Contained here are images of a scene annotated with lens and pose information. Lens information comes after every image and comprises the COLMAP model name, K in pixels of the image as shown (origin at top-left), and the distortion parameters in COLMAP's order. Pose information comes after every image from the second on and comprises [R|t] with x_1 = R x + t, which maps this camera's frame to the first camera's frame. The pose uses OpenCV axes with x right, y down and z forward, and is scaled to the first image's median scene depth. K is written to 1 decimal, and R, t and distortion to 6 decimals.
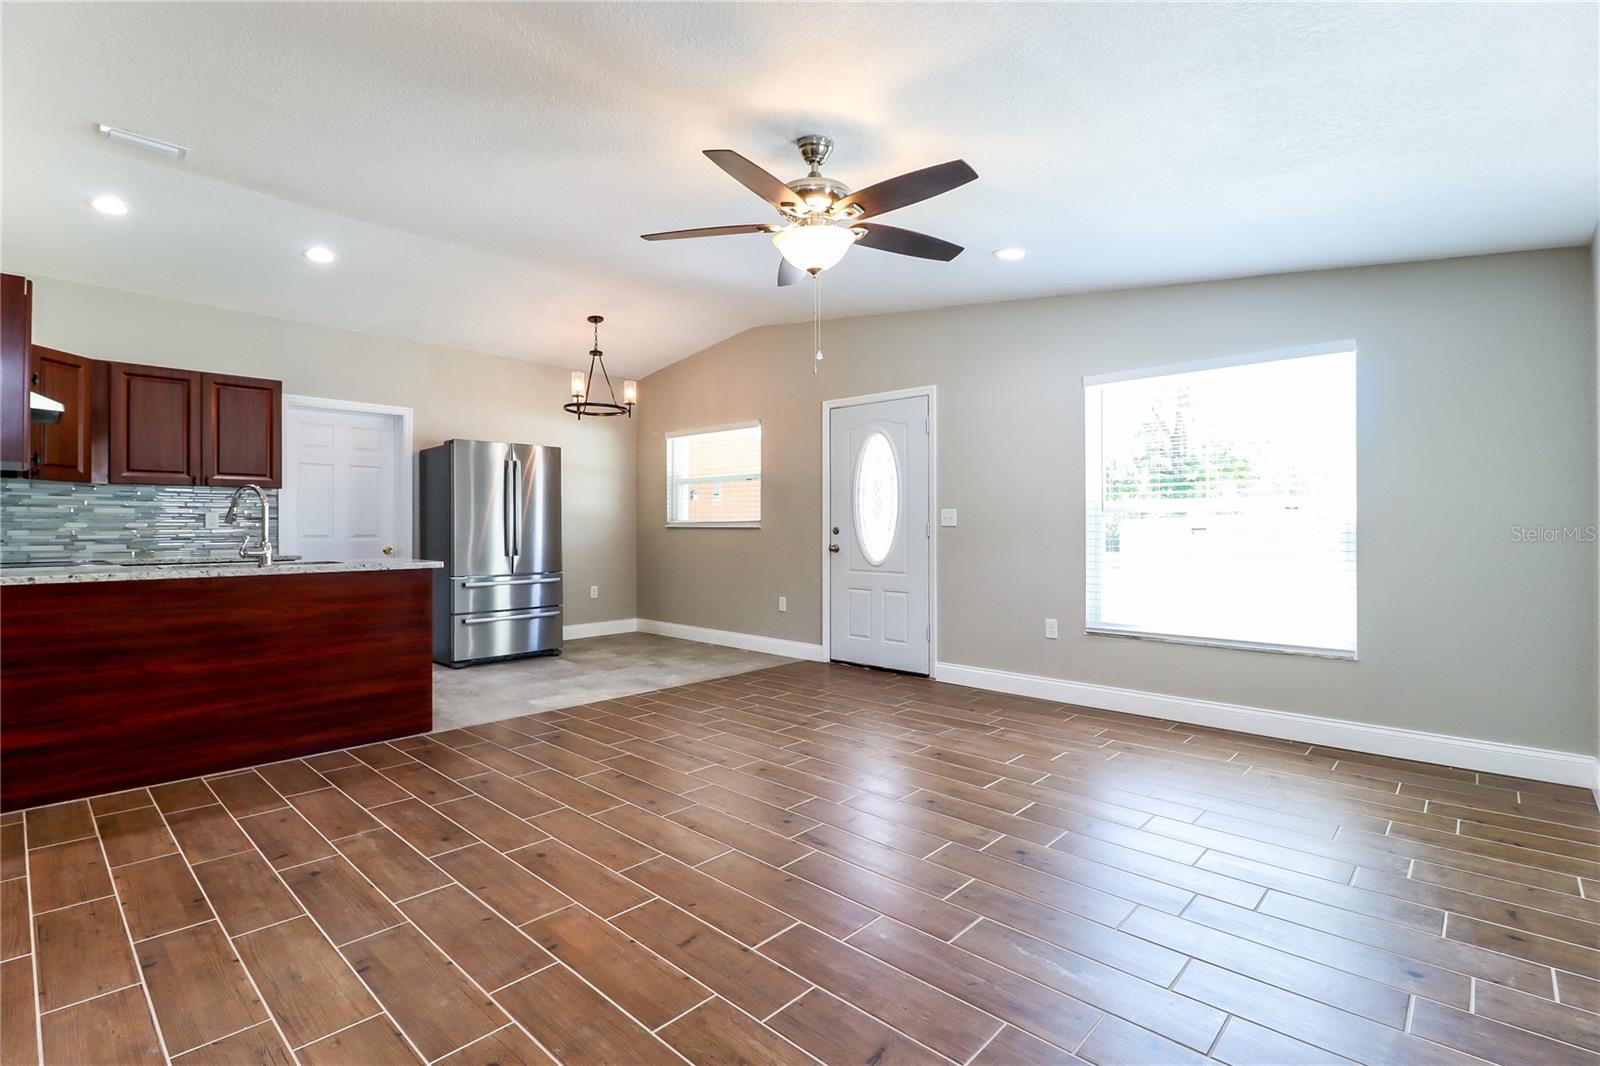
lens RADIAL K [[737.7, 0, 795.0], [0, 737.7, 515.7], [0, 0, 1]] dist [0.012604, -0.000613]
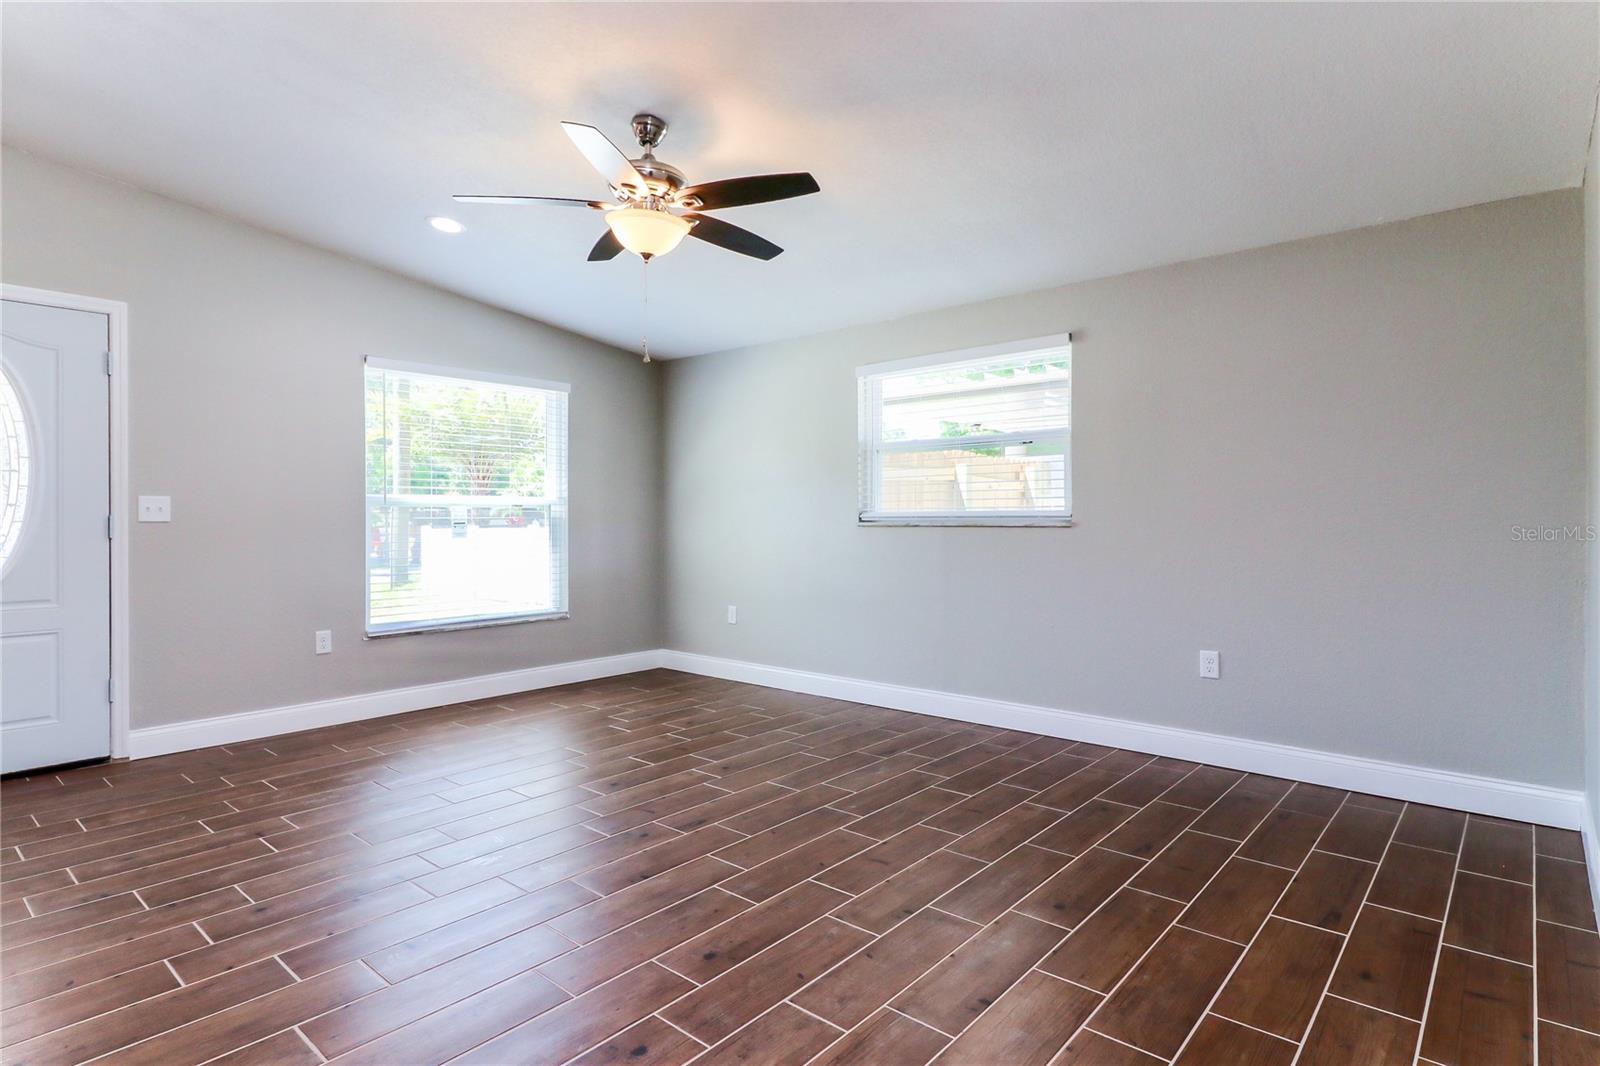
lens RADIAL K [[839.0, 0, 781.1], [0, 839.0, 518.6], [0, 0, 1]] dist [-0.001197, 0.000584]
pose [[-0.026251, 0.004426, 0.999646, -0.802869], [-0.004206, 0.999981, -0.004537, 0.017664], [-0.999647, -0.004324, -0.026232, 0.646778]]
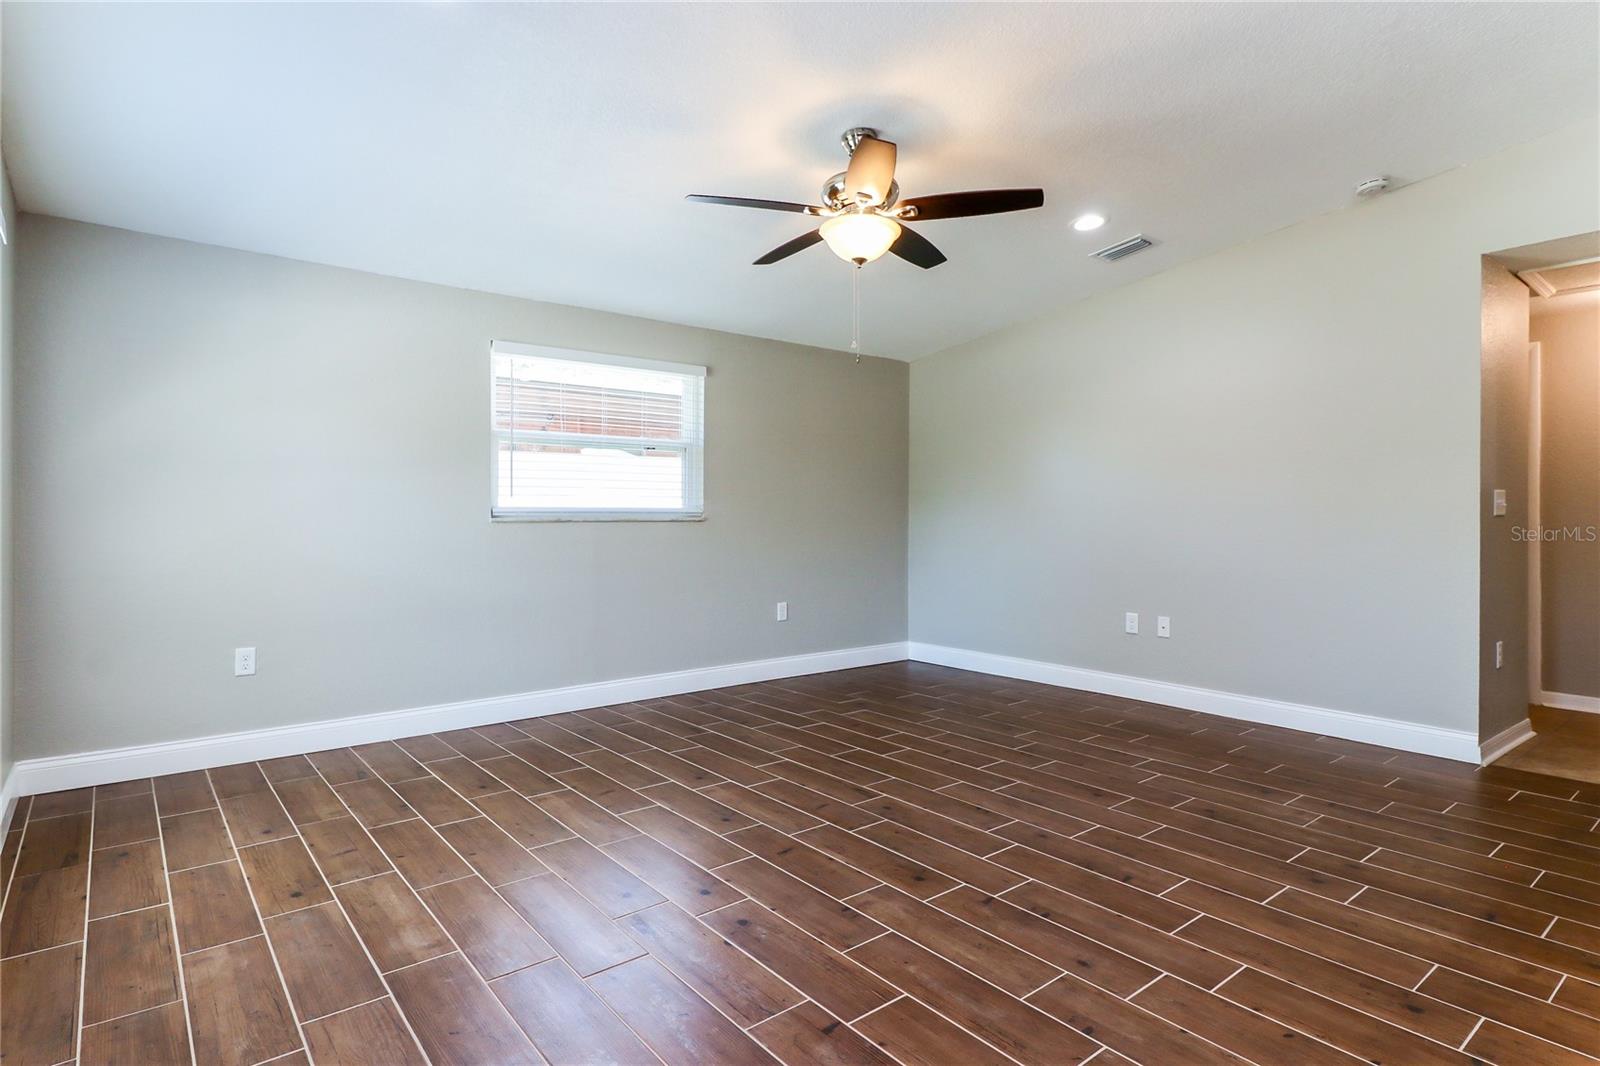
lens RADIAL K [[839.0, 0, 781.1], [0, 839.0, 518.6], [0, 0, 1]] dist [-0.001197, 0.000584]
pose [[-0.988559, -0.004410, 0.150773, -0.031377], [-0.004034, 0.999988, 0.002797, 0.013156], [-0.150784, 0.002157, -0.988564, 1.620559]]
